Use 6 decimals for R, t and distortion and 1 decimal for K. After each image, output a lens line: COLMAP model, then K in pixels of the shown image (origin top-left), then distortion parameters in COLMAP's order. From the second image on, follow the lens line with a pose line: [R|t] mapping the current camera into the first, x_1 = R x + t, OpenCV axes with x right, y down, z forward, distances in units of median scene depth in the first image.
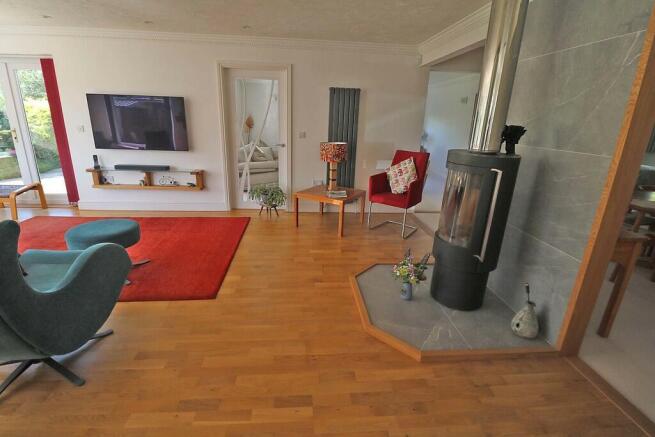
lens RADIAL K [[309.9, 0, 326.8], [0, 309.9, 219.8], [0, 0, 1]] dist [-0.011756, -0.005488]
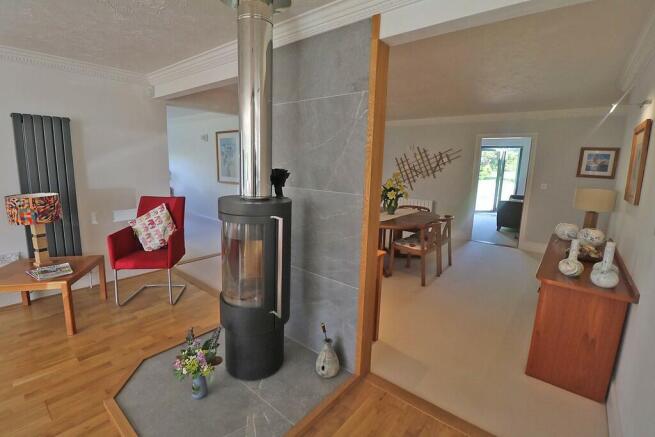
lens RADIAL K [[309.9, 0, 330.9], [0, 309.9, 217.8], [0, 0, 1]] dist [-0.011756, -0.005488]
pose [[0.703507, -0.130810, 0.698546, 0.015562], [0.208124, 0.977743, -0.026509, -0.084471], [-0.679531, 0.164033, 0.715074, 0.188977]]
